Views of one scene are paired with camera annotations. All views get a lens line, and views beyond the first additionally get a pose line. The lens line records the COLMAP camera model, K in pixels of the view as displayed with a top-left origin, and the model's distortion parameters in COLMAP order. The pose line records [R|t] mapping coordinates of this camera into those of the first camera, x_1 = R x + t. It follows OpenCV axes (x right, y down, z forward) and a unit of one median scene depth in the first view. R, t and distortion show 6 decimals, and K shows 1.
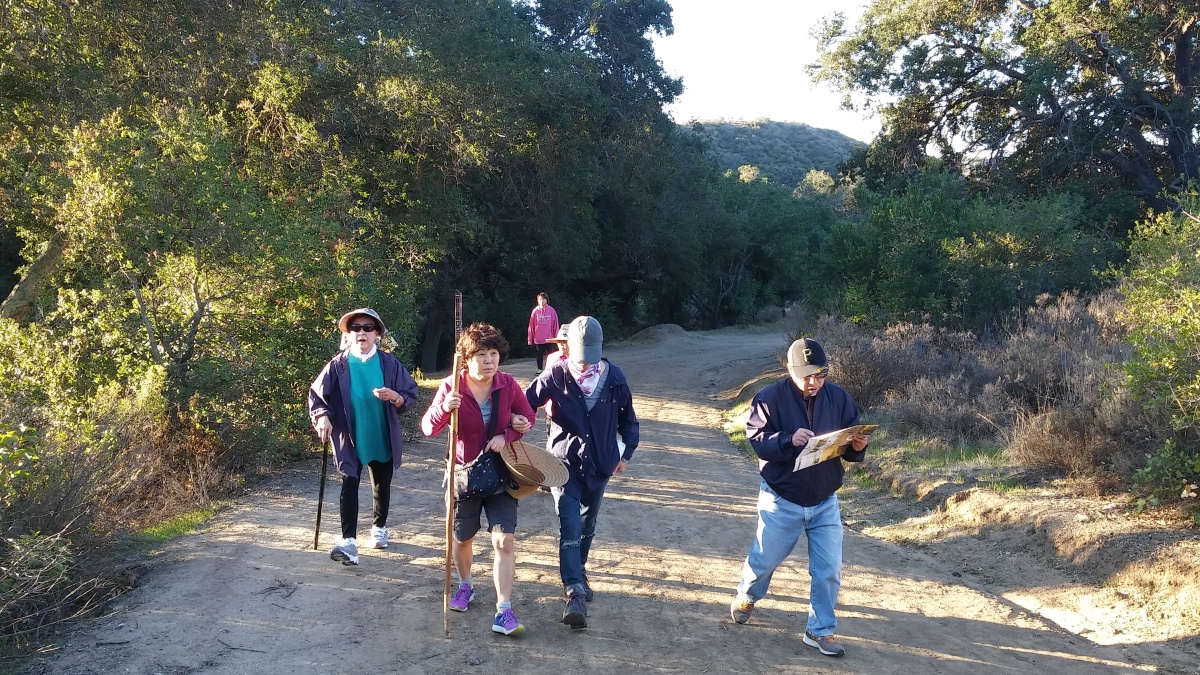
lens RADIAL K [[1013.2, 0, 600.0], [0, 1013.2, 337.5], [0, 0, 1]] dist [0.096934, -0.128443]
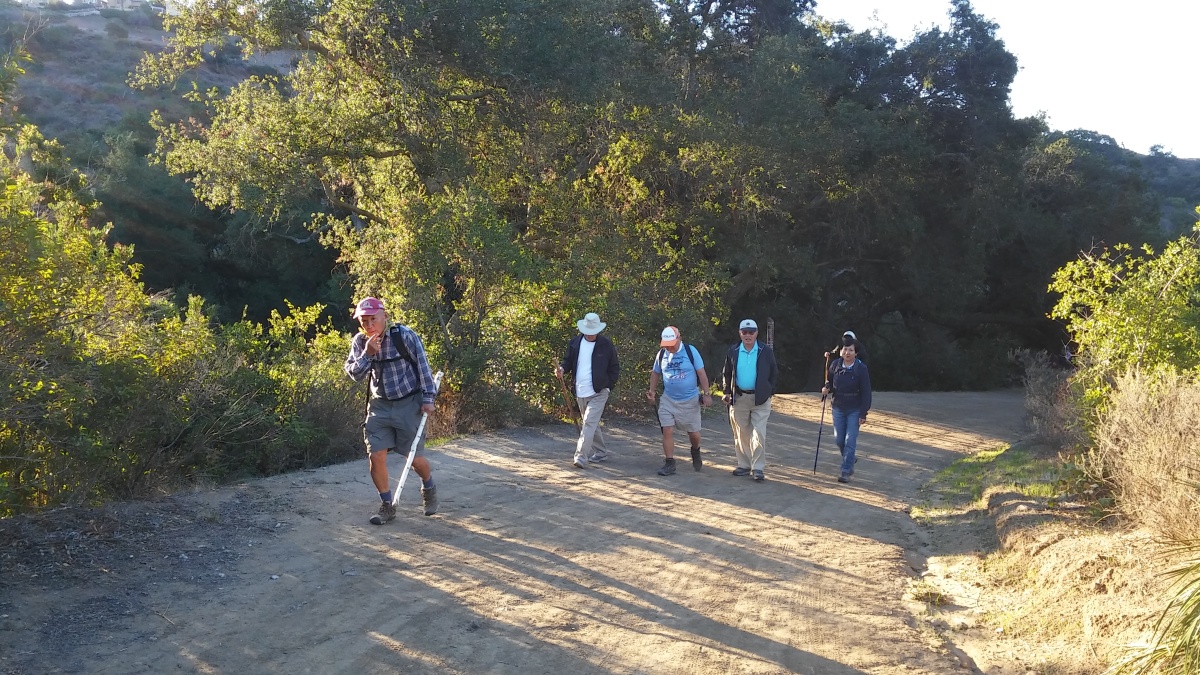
lens RADIAL K [[1008.0, 0, 616.6], [0, 1008.0, 339.0], [0, 0, 1]] dist [0.098234, -0.117237]
pose [[0.878938, 0.046458, -0.474667, 0.313513], [-0.066255, 0.997488, -0.025055, 0.021946], [0.472311, 0.053471, 0.879809, -0.124661]]
